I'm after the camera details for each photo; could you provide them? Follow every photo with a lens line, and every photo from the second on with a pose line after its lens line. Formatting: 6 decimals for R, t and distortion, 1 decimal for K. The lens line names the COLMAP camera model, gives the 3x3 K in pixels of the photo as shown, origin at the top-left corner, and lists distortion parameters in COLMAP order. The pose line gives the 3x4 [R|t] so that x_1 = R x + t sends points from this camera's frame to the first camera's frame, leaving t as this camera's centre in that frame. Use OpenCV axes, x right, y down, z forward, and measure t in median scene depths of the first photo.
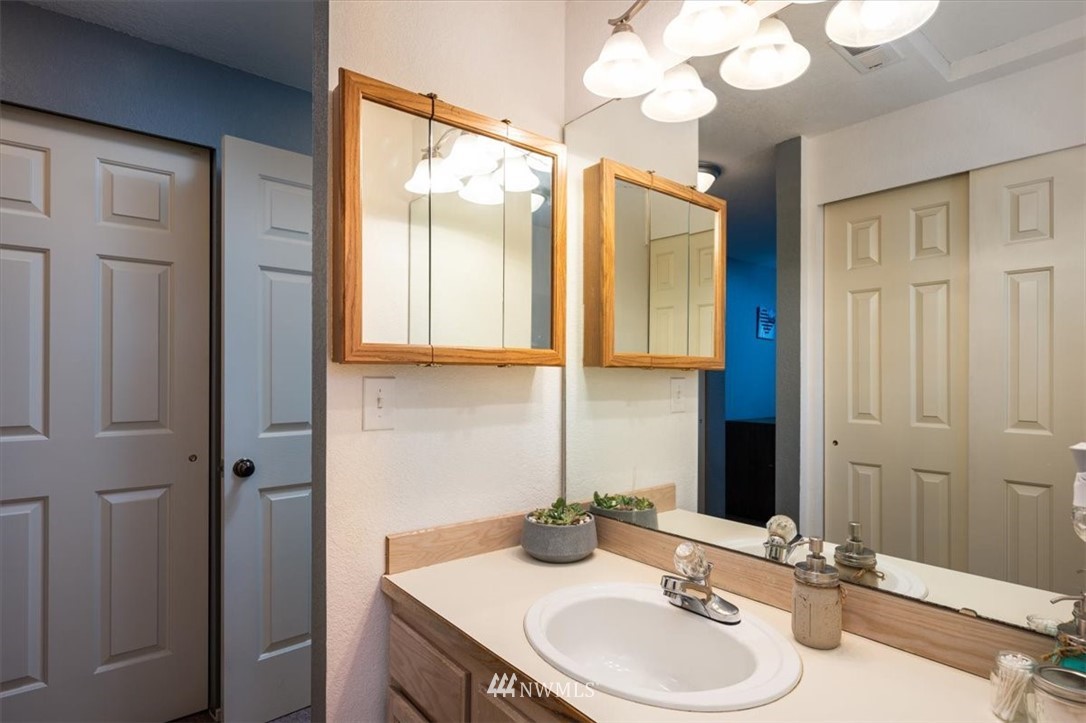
lens RADIAL K [[539.1, 0, 543.0], [0, 539.1, 361.5], [0, 0, 1]] dist [-0.000622, -0.000039]
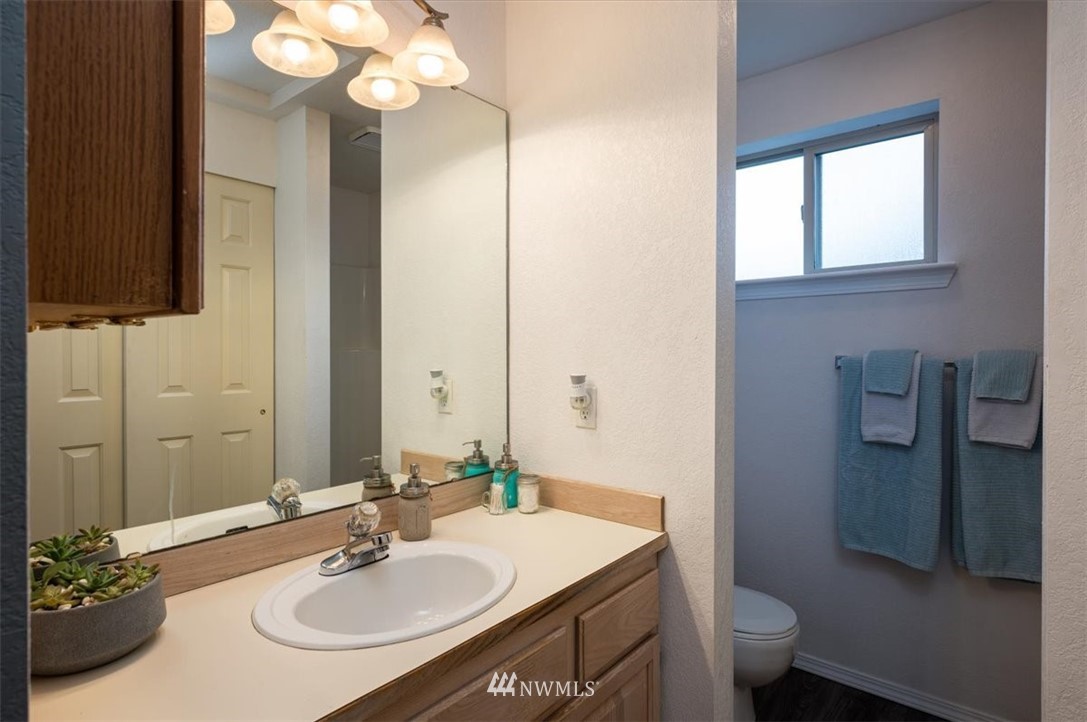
lens RADIAL K [[539.6, 0, 543.5], [0, 539.6, 361.0], [0, 0, 1]] dist [-0.000622, -0.000039]
pose [[-0.182090, -0.015695, 0.983157, -0.556651], [-0.035446, 0.999327, 0.009388, 0.021439], [-0.982643, -0.033140, -0.182524, 0.564656]]
